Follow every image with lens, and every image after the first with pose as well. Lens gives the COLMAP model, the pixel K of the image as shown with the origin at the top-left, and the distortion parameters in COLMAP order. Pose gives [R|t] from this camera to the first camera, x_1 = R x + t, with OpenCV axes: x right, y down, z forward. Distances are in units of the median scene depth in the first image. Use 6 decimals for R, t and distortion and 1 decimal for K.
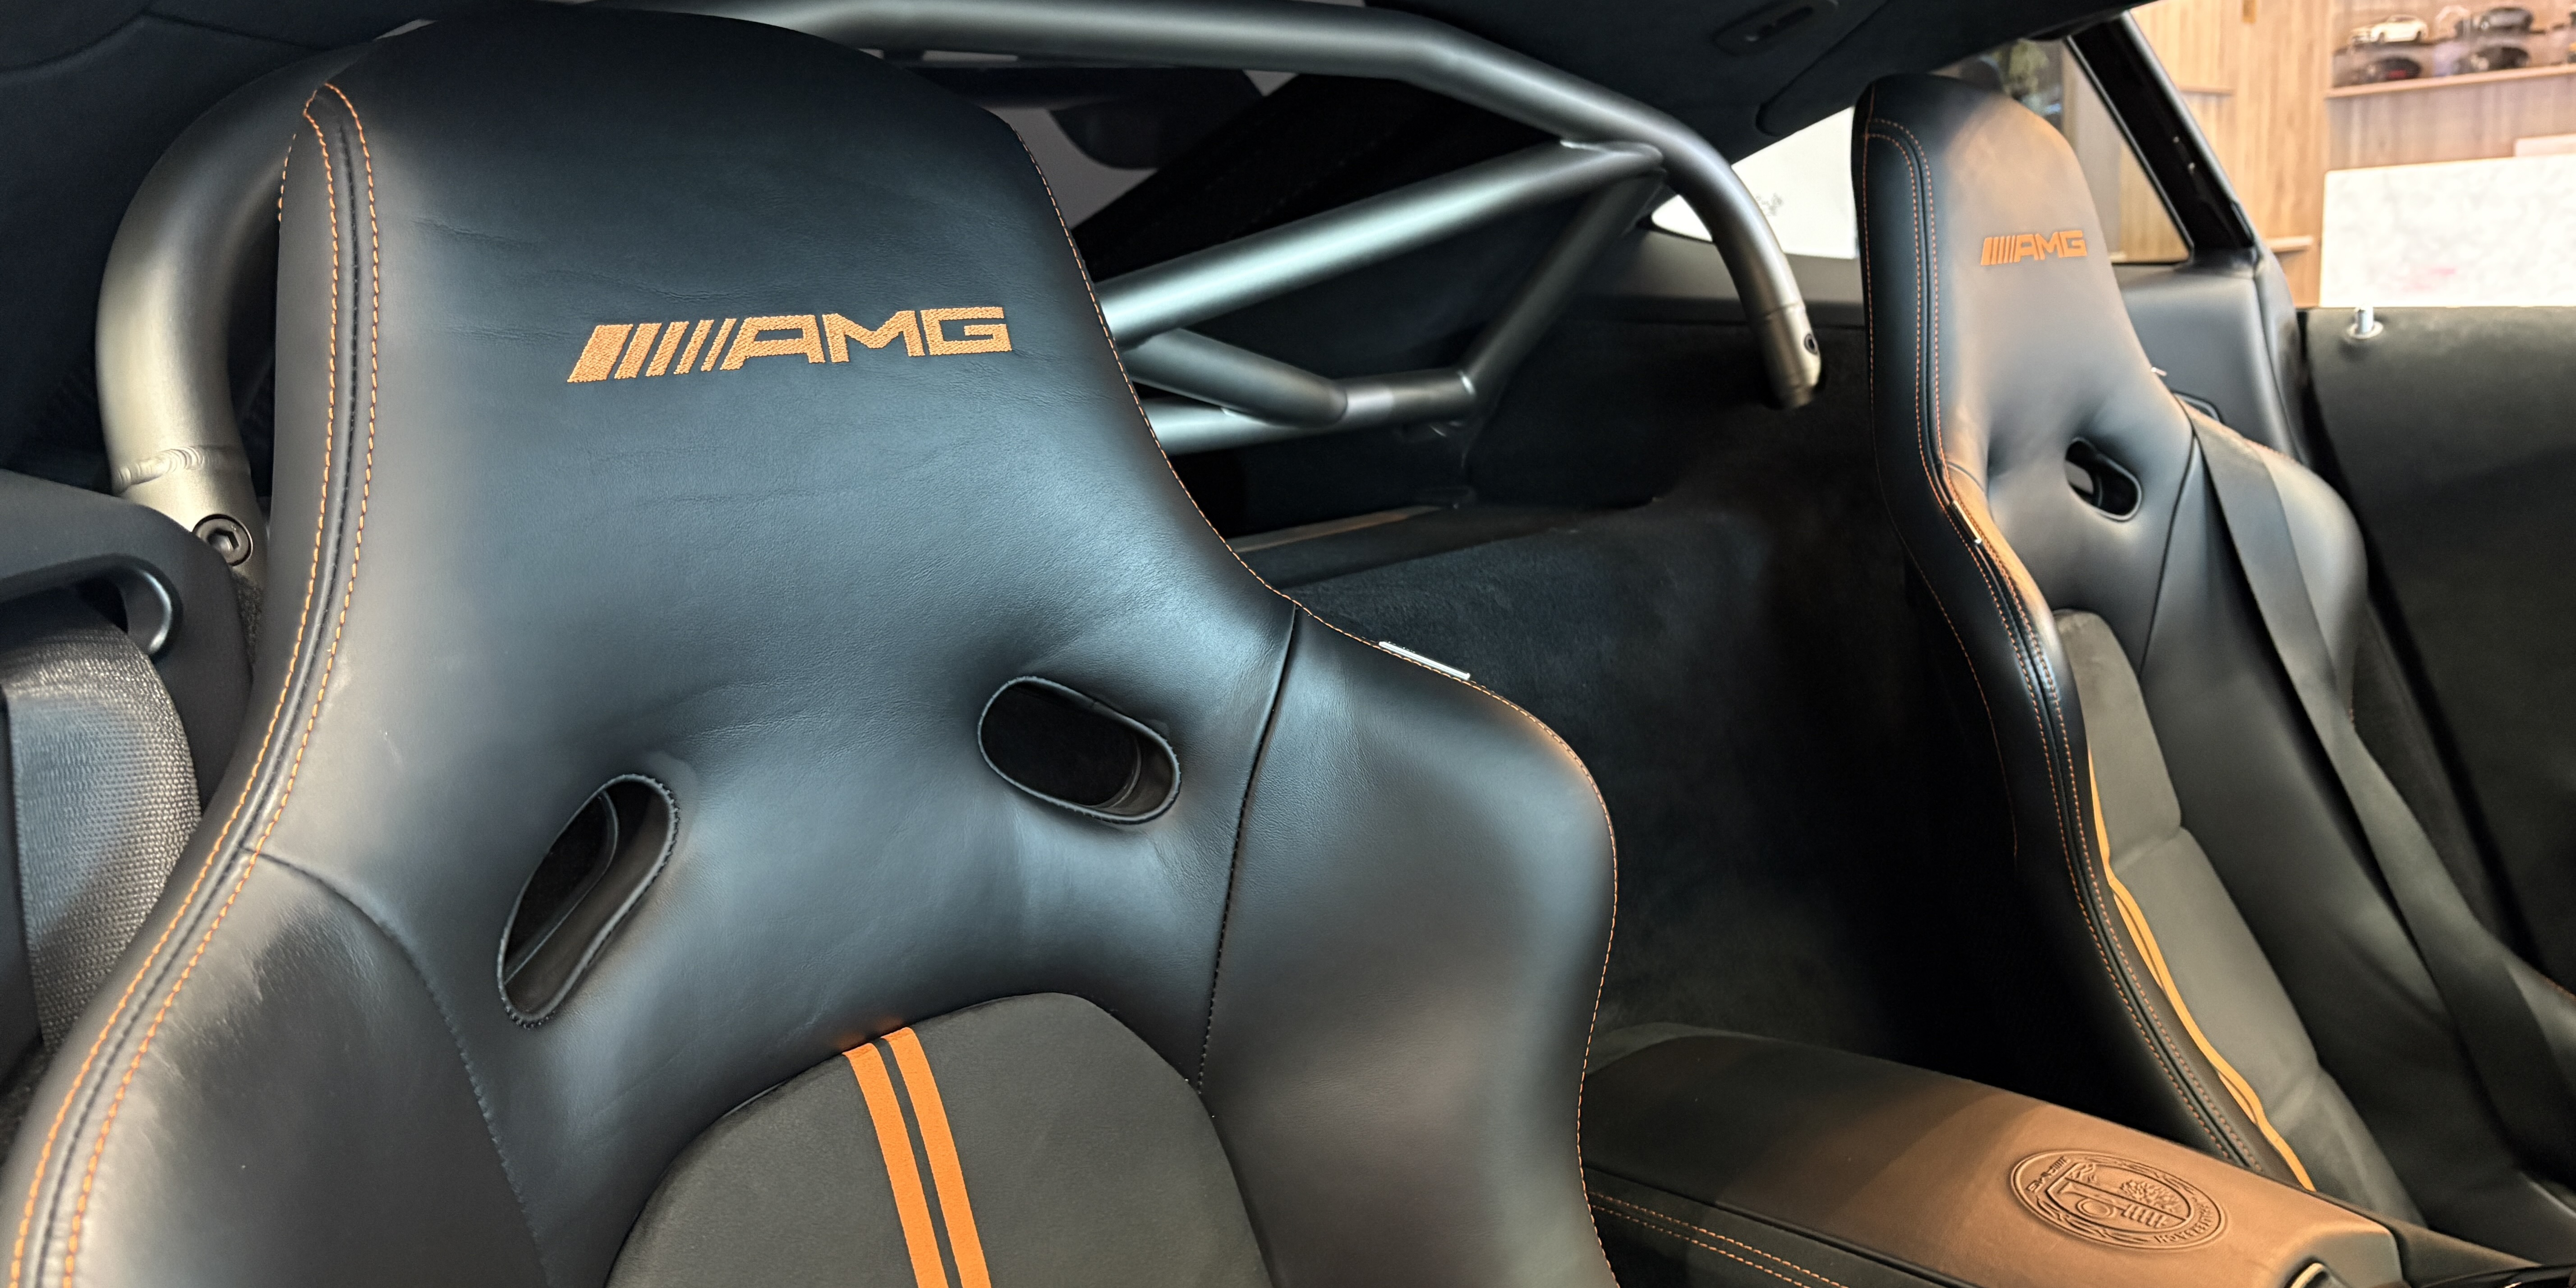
lens RADIAL K [[1950.5, 0, 1299.1], [0, 1950.5, 646.2], [0, 0, 1]] dist [0.038510, -0.037859]
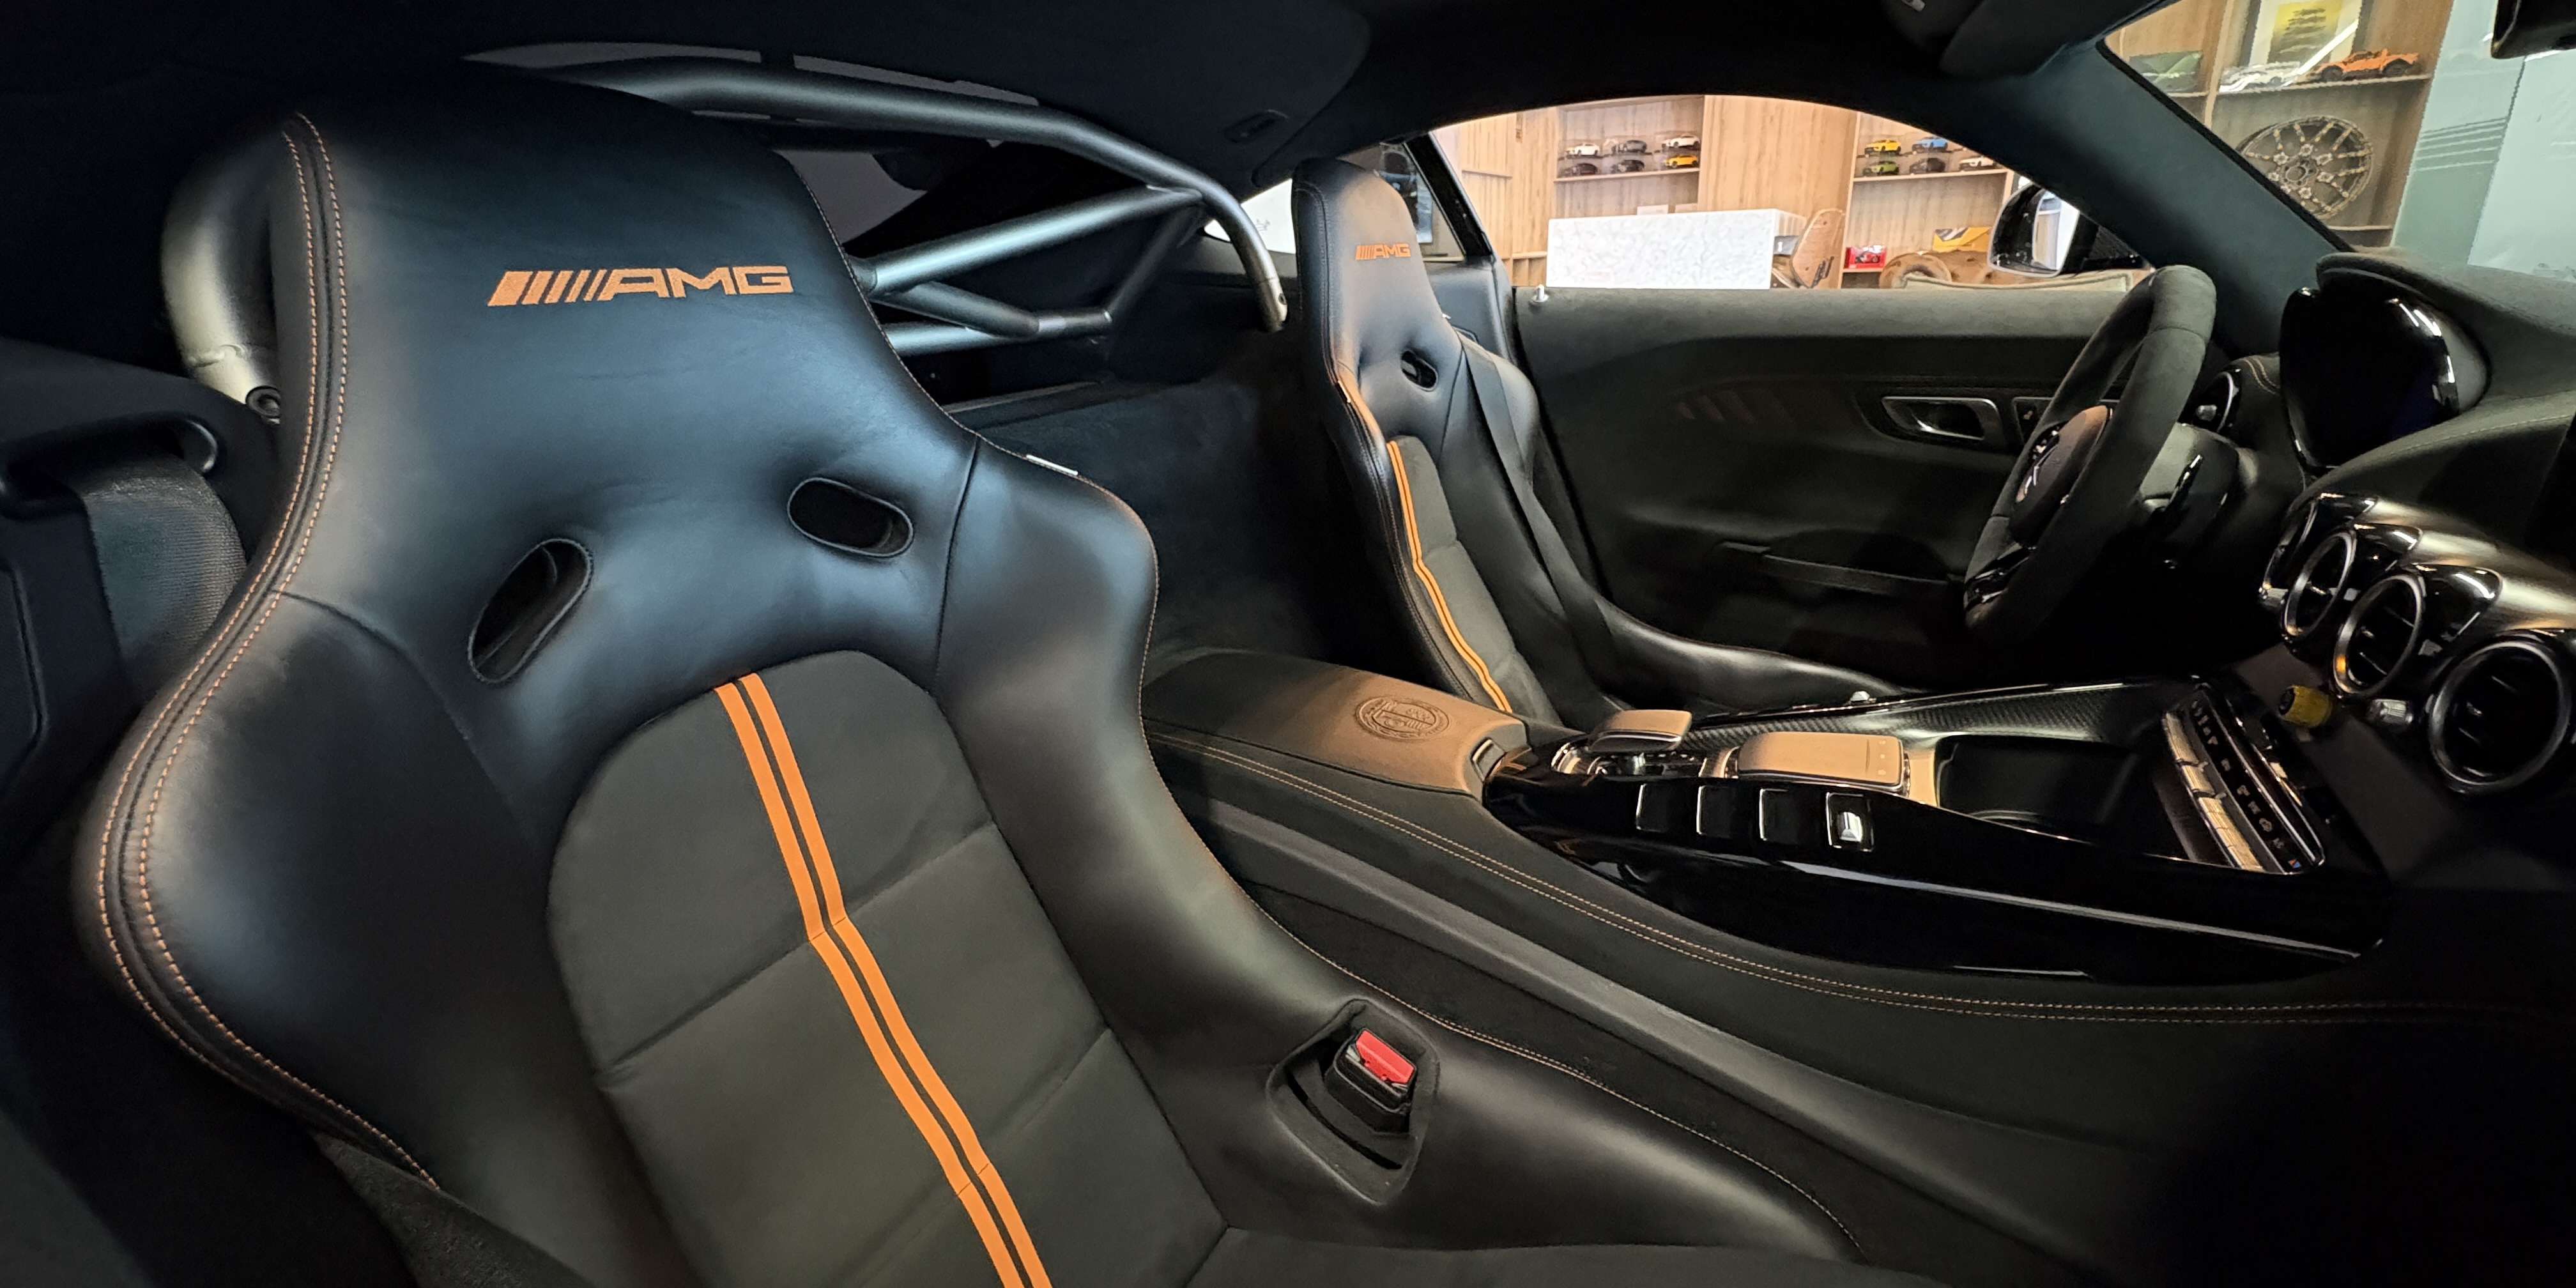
lens RADIAL K [[1015.7, 0, 1286.0], [0, 1015.7, 560.7], [0, 0, 1]] dist [0.001275, -0.000324]
pose [[0.975532, -0.036181, 0.216858, 0.072467], [0.014029, 0.994600, 0.102832, 0.001411], [-0.219408, -0.097273, 0.970772, -0.009850]]
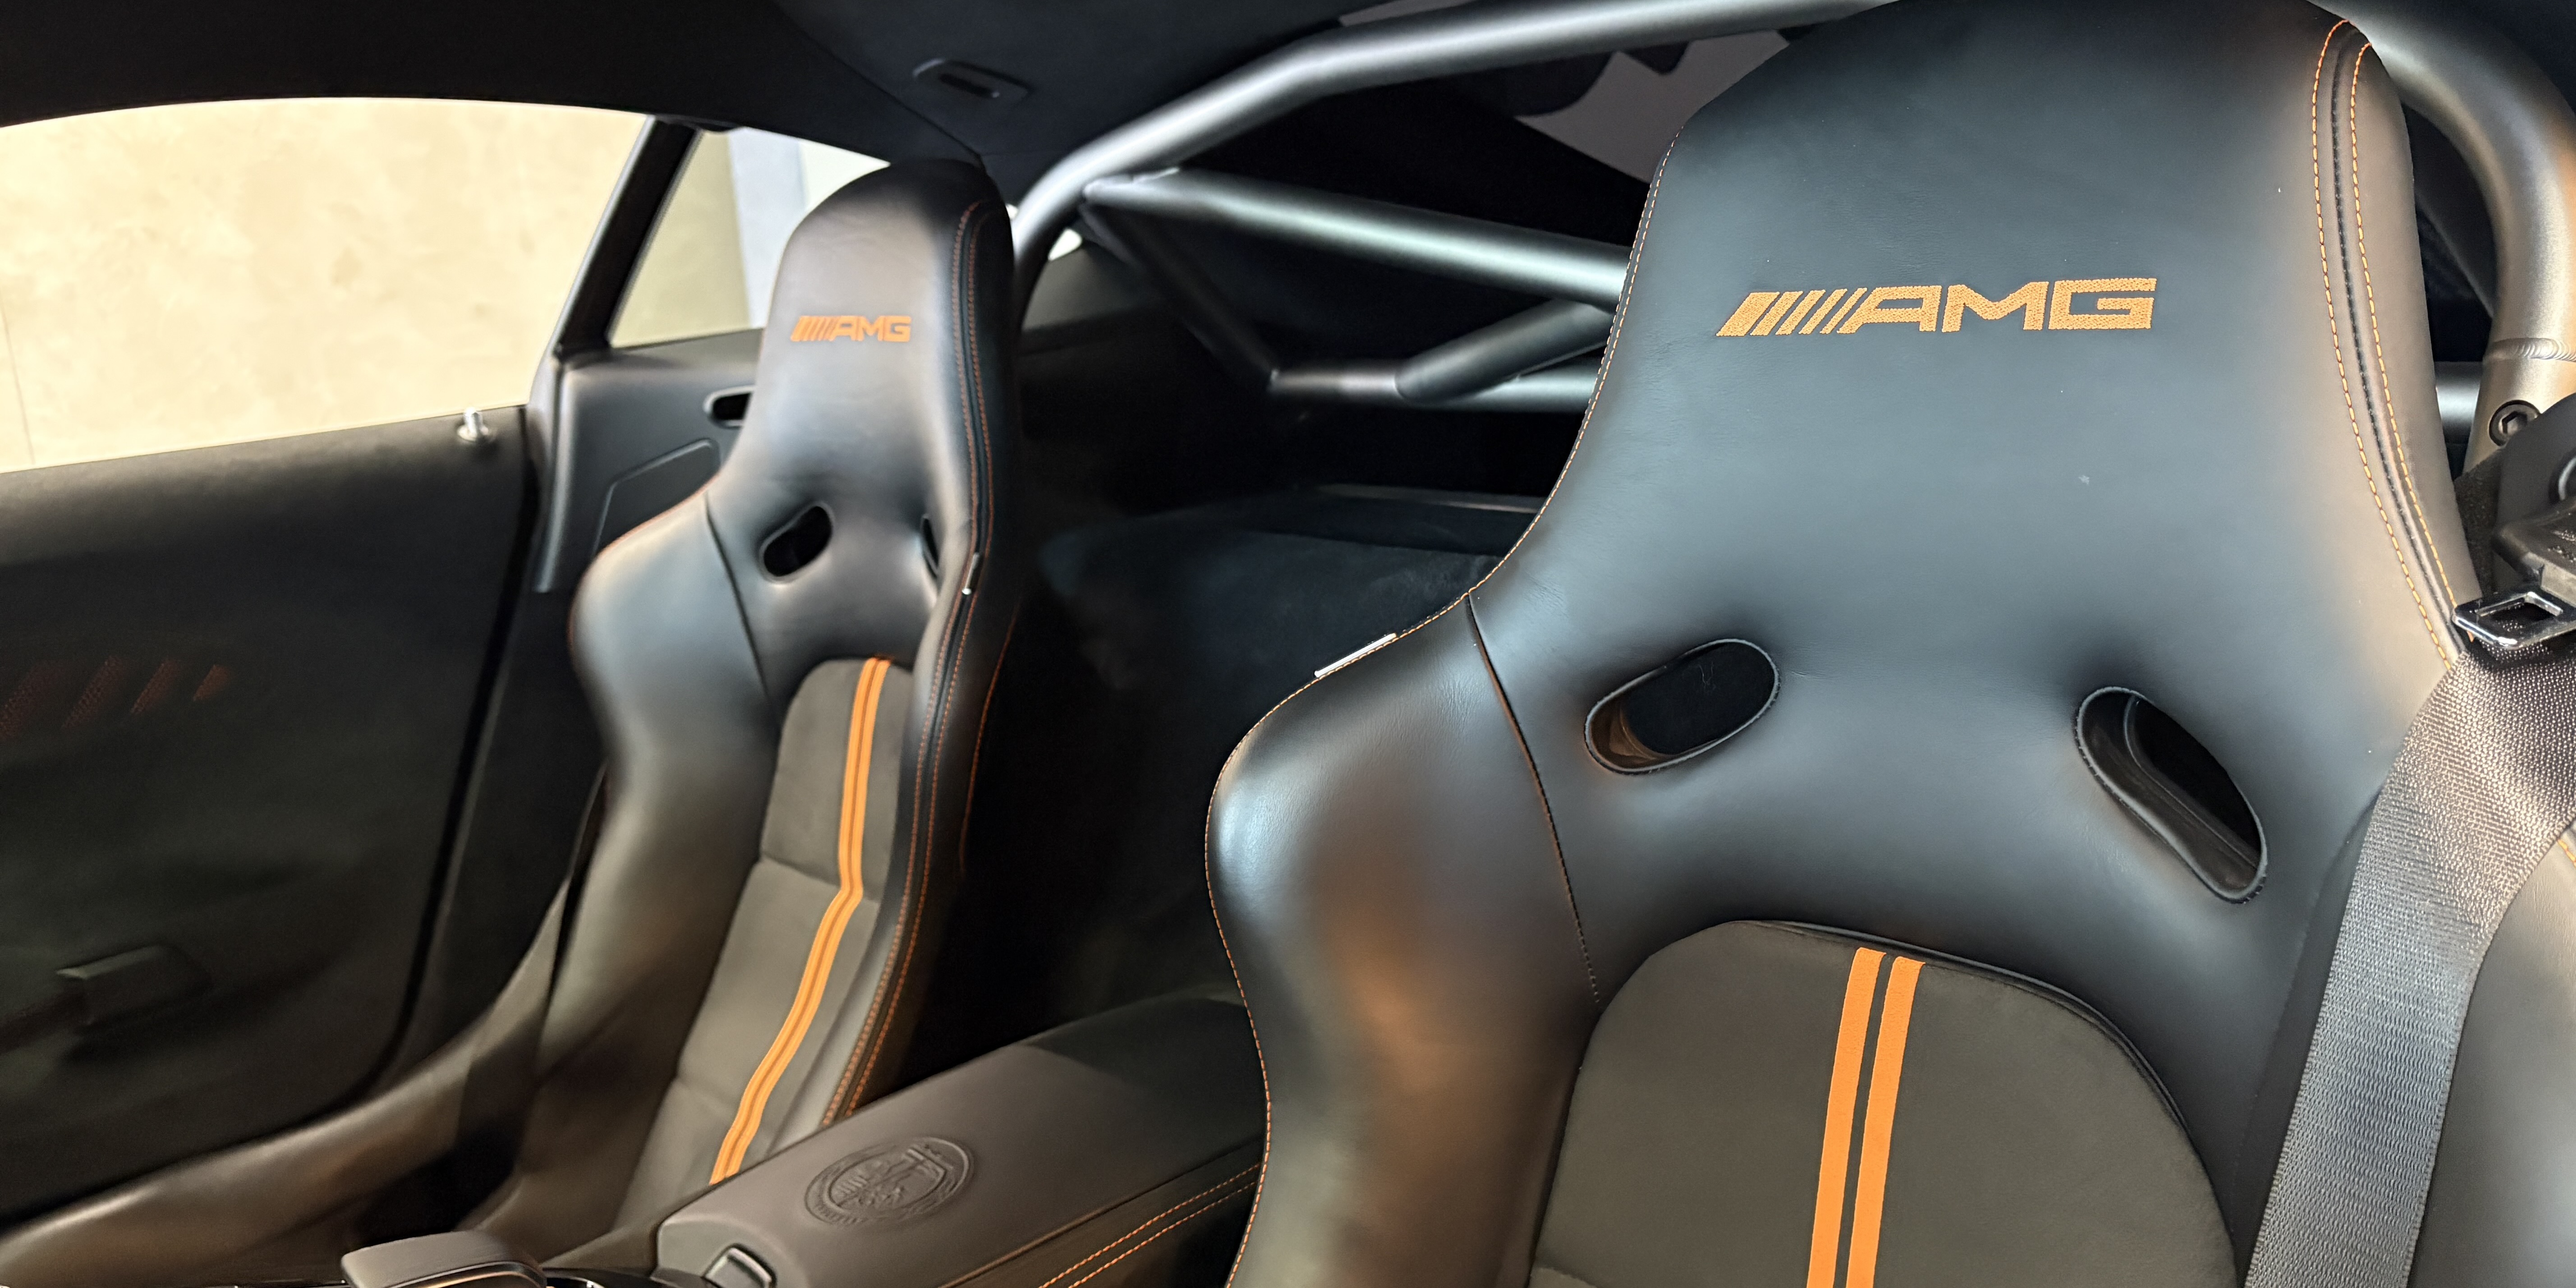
lens RADIAL K [[1950.5, 0, 1251.7], [0, 1950.5, 720.2], [0, 0, 1]] dist [0.038510, -0.037859]
pose [[-0.177021, 0.260847, -0.949011, 0.774559], [-0.129783, 0.949633, 0.285227, -0.171125], [0.975612, 0.173657, -0.134252, 0.694213]]
